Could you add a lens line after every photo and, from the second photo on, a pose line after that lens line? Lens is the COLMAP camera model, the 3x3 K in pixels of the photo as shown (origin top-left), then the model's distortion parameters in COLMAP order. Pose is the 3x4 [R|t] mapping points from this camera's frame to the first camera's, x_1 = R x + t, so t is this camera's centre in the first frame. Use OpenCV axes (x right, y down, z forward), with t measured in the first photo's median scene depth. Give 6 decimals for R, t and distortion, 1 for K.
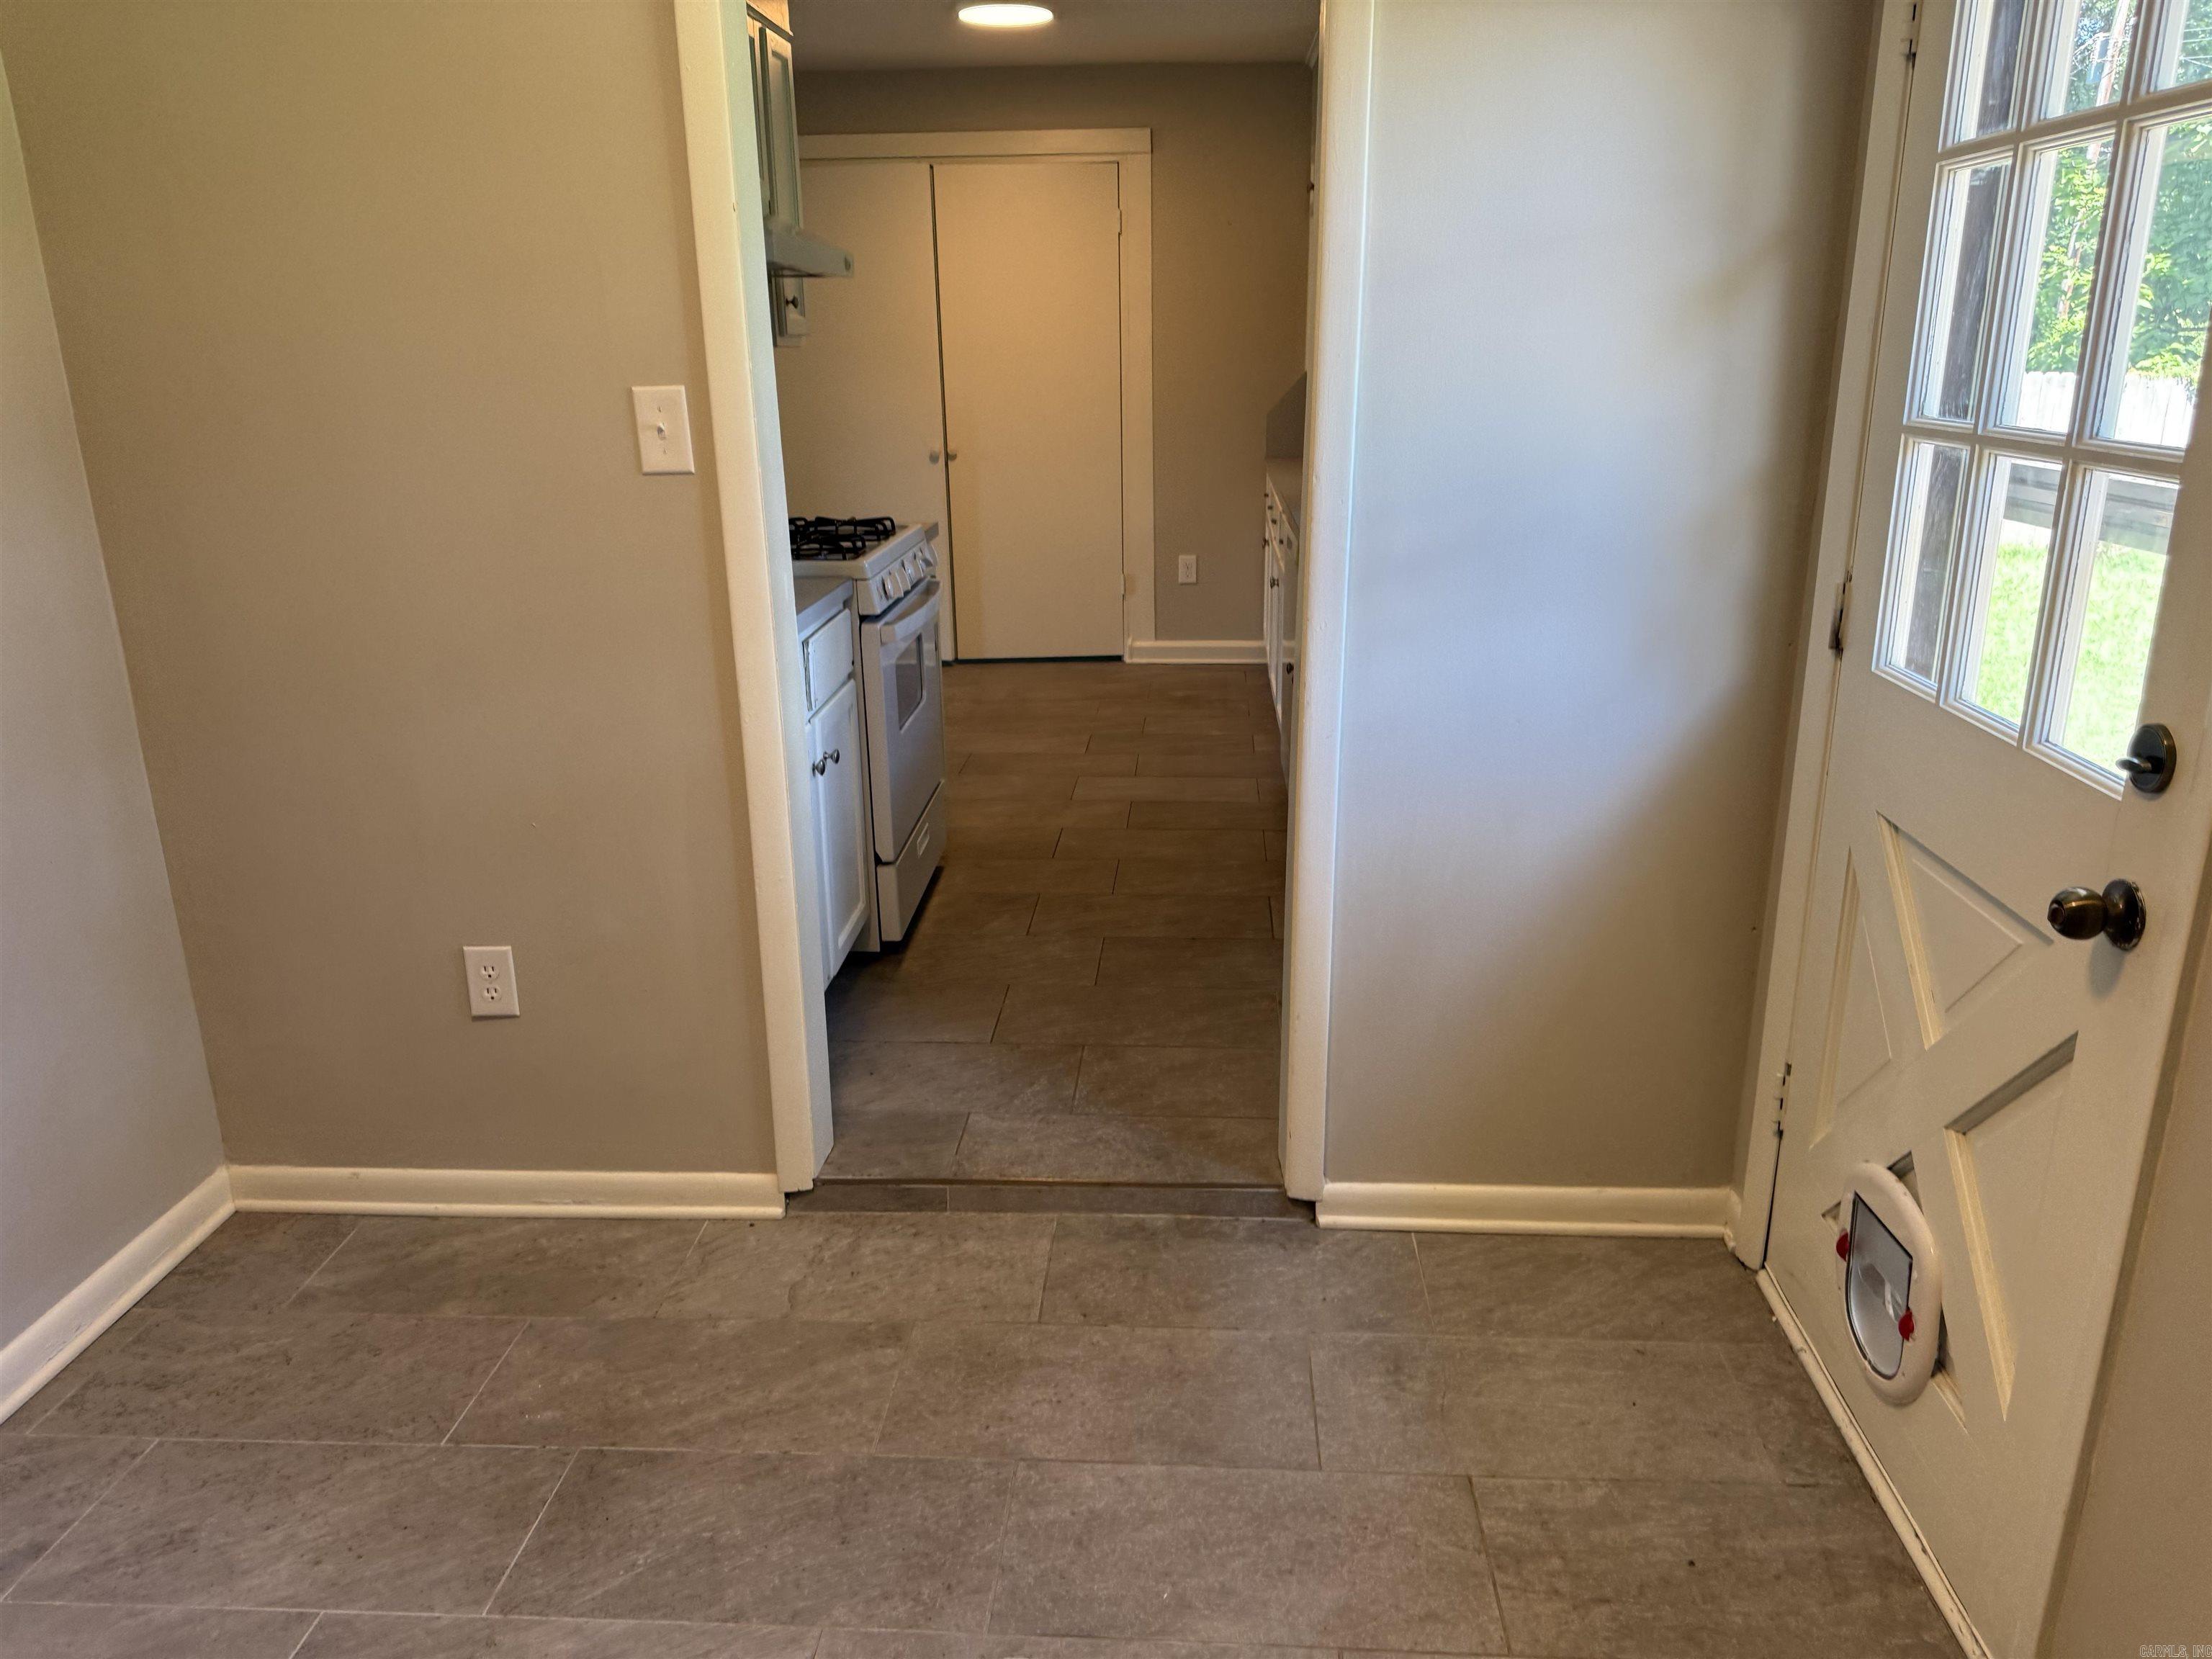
lens RADIAL K [[1581.4, 0, 1101.1], [0, 1581.4, 789.1], [0, 0, 1]] dist [0.228946, -0.361594]
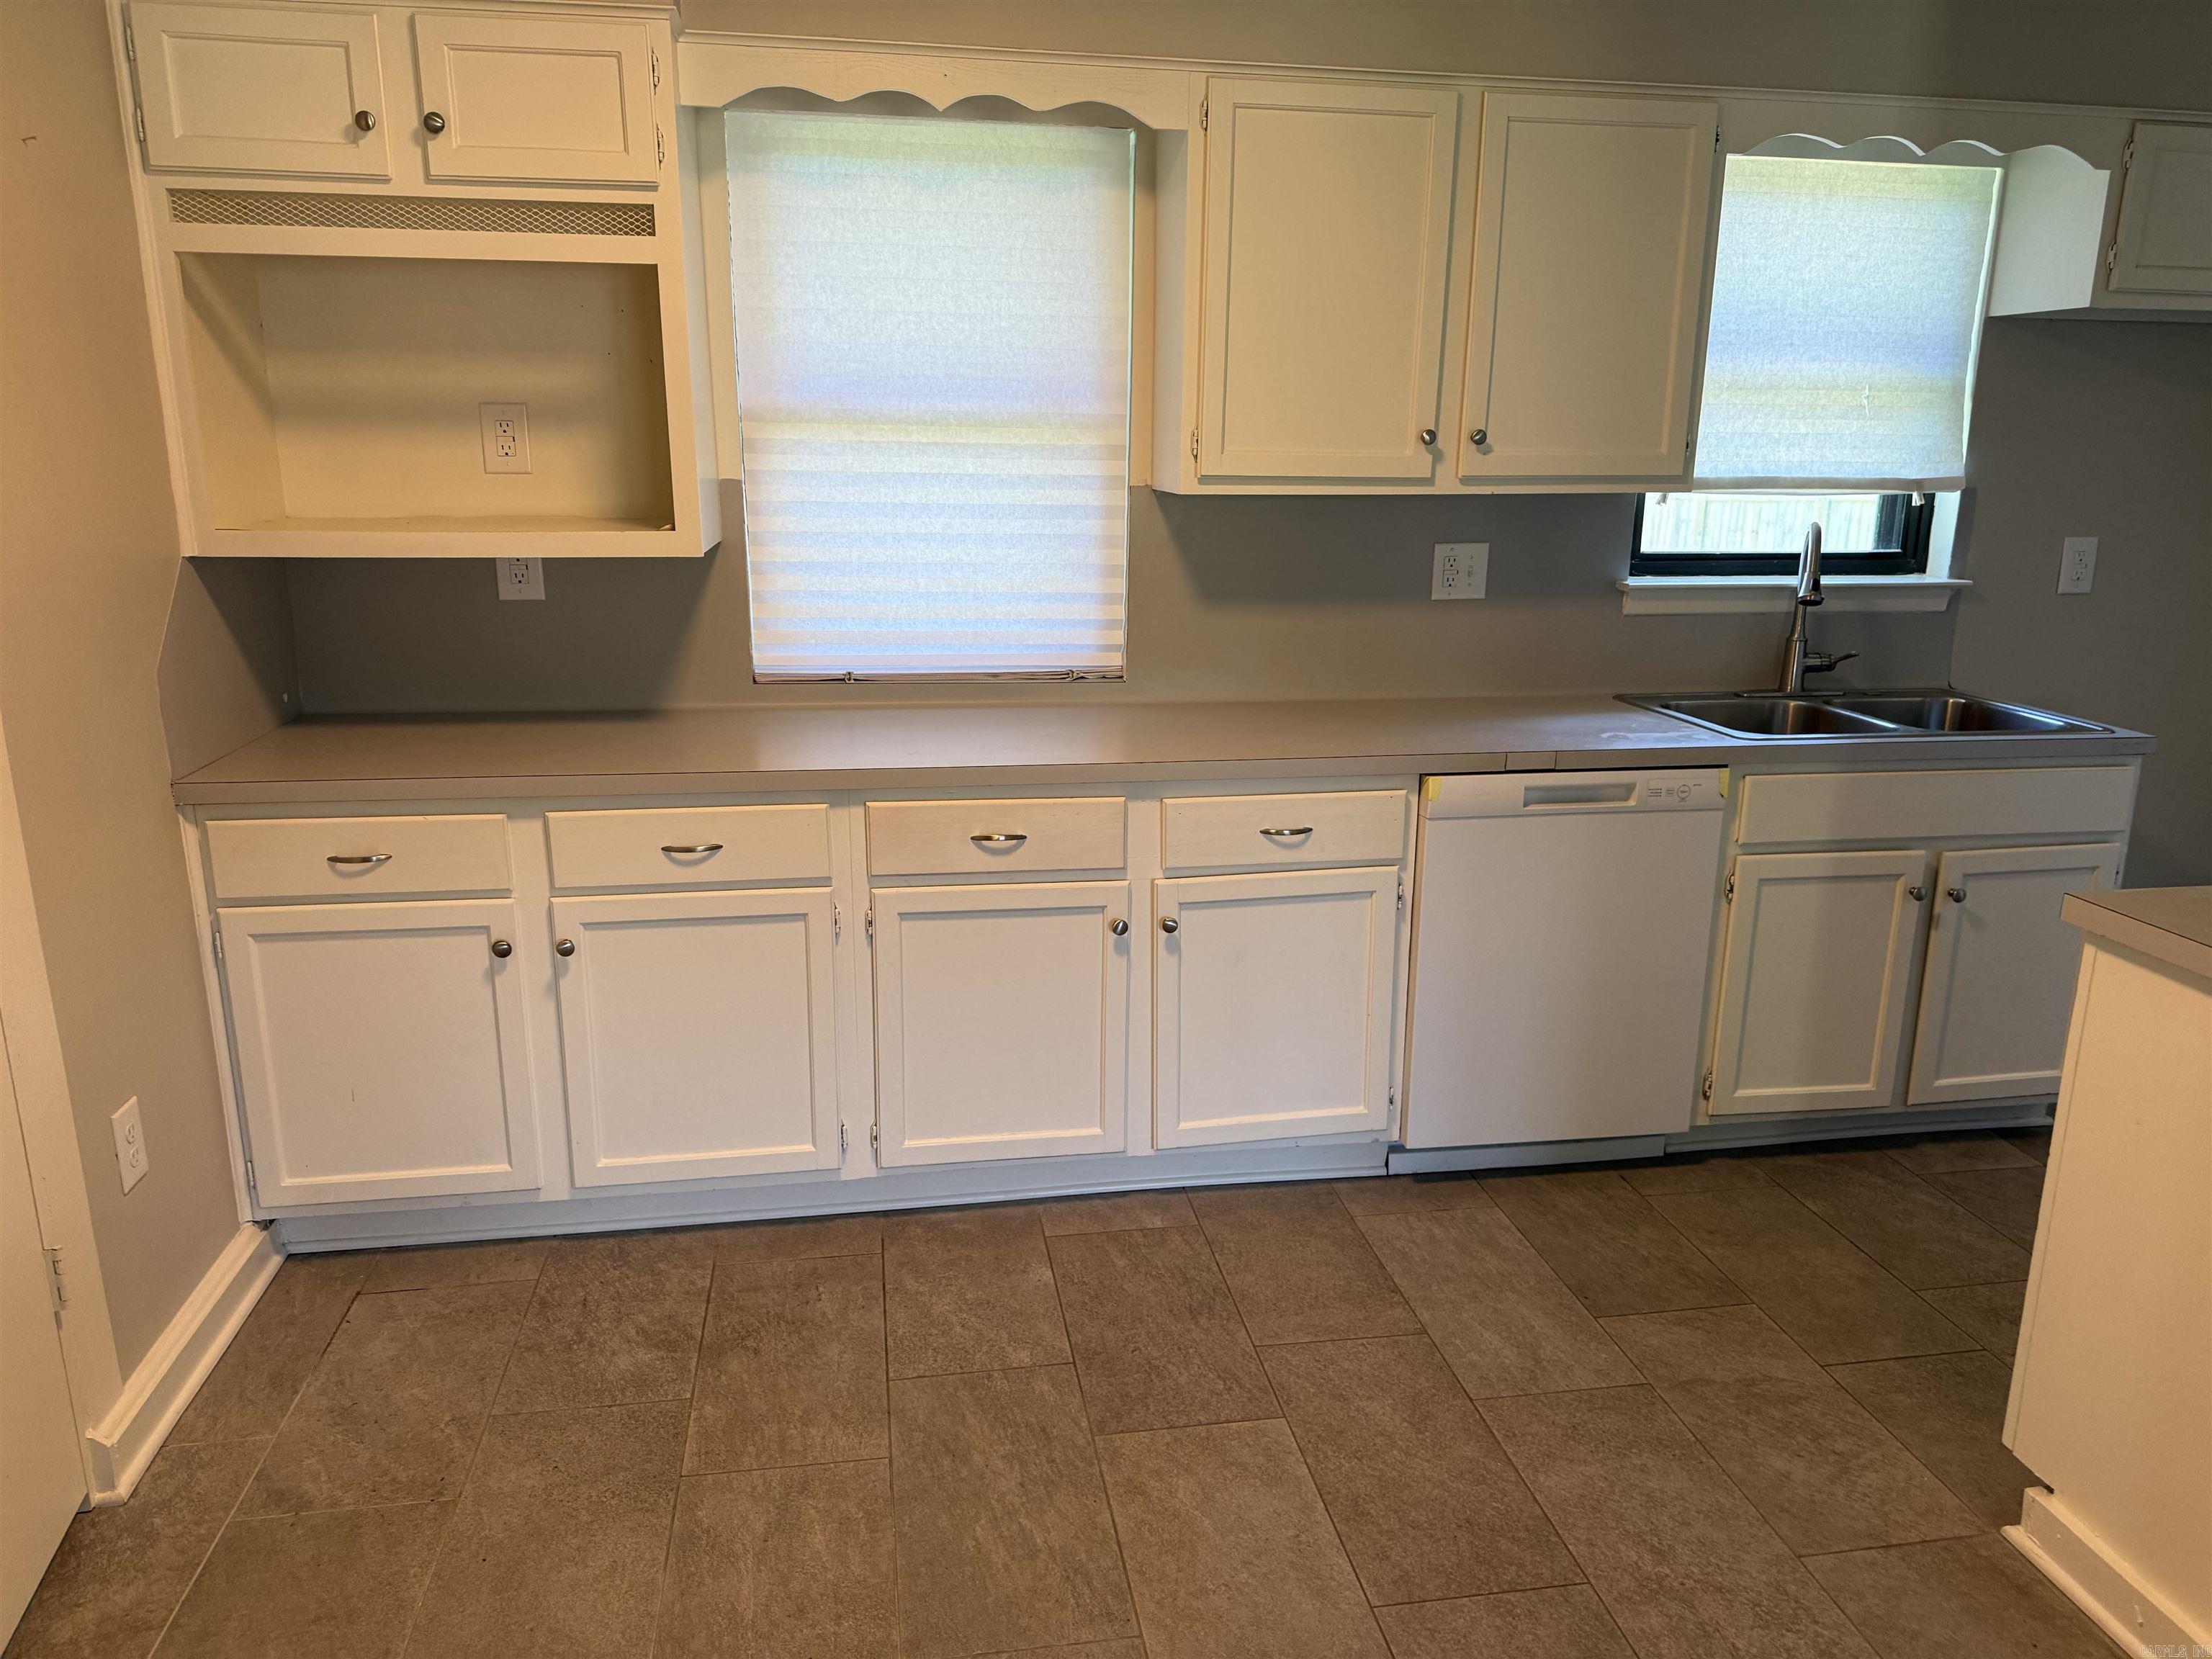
lens RADIAL K [[1552.9, 0, 1113.3], [0, 1552.9, 837.4], [0, 0, 1]] dist [0.082168, -0.110323]
pose [[-0.240527, -0.226109, 0.943939, -0.834294], [0.251918, 0.924623, 0.285674, -0.687021], [-0.937381, 0.306508, -0.165436, 2.417665]]
